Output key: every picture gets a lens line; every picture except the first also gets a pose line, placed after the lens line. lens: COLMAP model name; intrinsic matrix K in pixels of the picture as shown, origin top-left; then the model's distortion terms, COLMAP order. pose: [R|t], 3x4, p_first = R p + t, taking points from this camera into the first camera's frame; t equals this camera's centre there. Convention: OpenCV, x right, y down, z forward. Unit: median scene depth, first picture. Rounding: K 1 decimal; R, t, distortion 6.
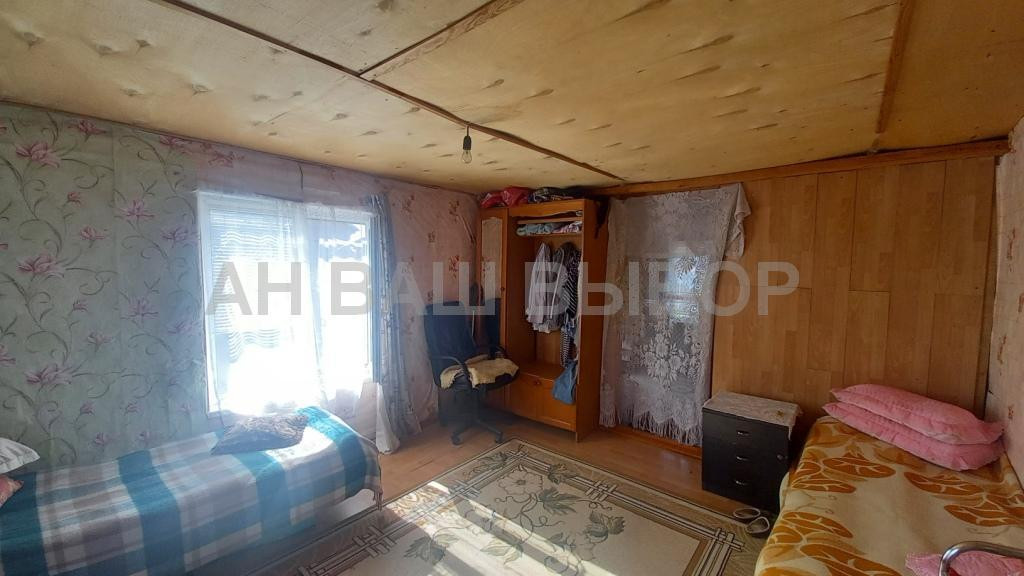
lens RADIAL K [[401.3, 0, 521.5], [0, 401.3, 287.5], [0, 0, 1]] dist [-0.001932, -0.008797]
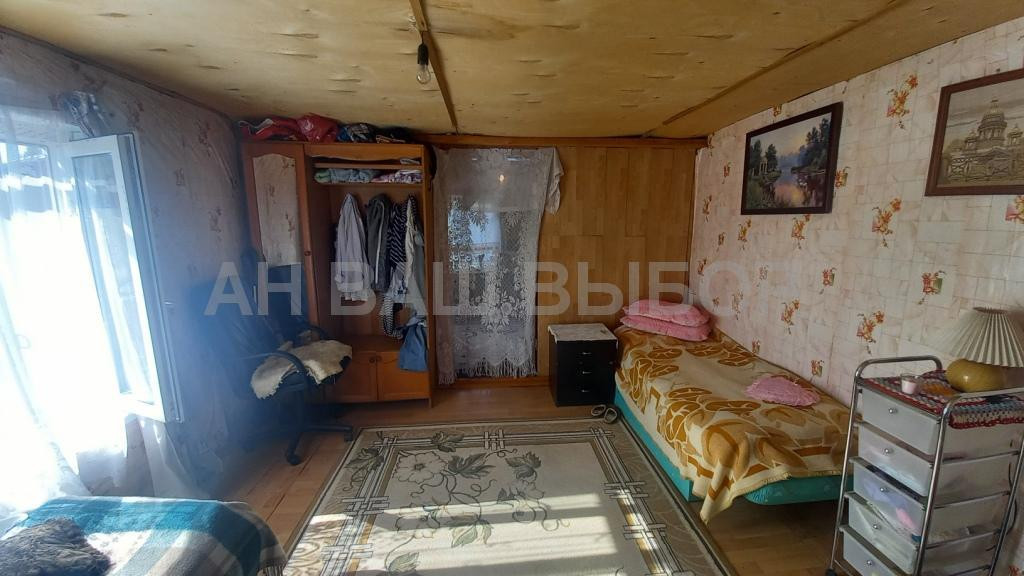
lens RADIAL K [[401.3, 0, 525.9], [0, 401.3, 289.0], [0, 0, 1]] dist [-0.001932, -0.008797]
pose [[0.707800, -0.128991, 0.694536, -0.422587], [0.046196, 0.989535, 0.136700, -0.018941], [-0.704901, -0.064671, 0.706352, 0.236208]]
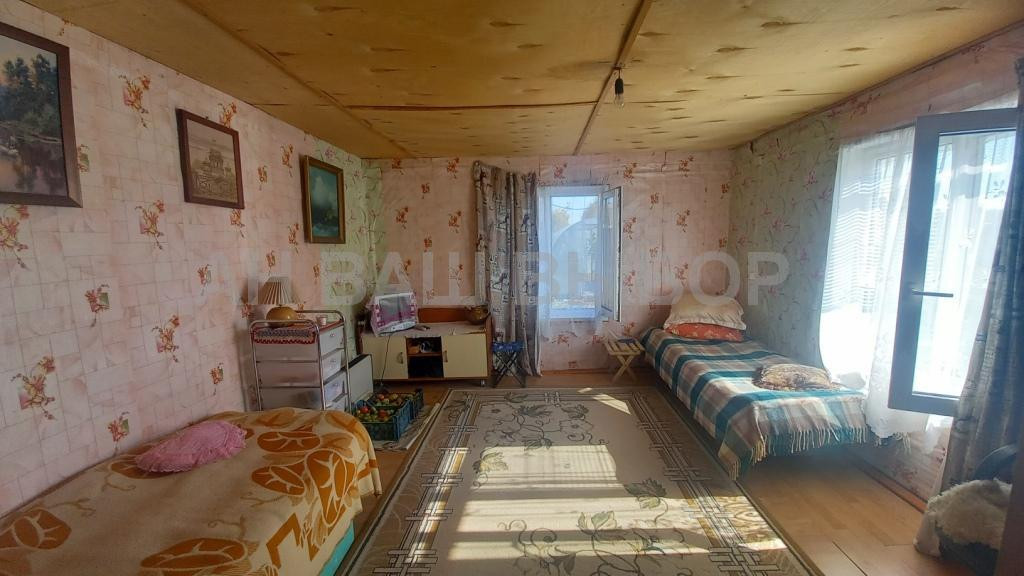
lens RADIAL K [[401.3, 0, 523.5], [0, 401.3, 286.2], [0, 0, 1]] dist [-0.001932, -0.008797]
pose [[-0.794211, 0.075490, -0.602935, 0.491852], [-0.020997, 0.988251, 0.151392, -0.020696], [0.607280, 0.132897, -0.783294, 1.246983]]
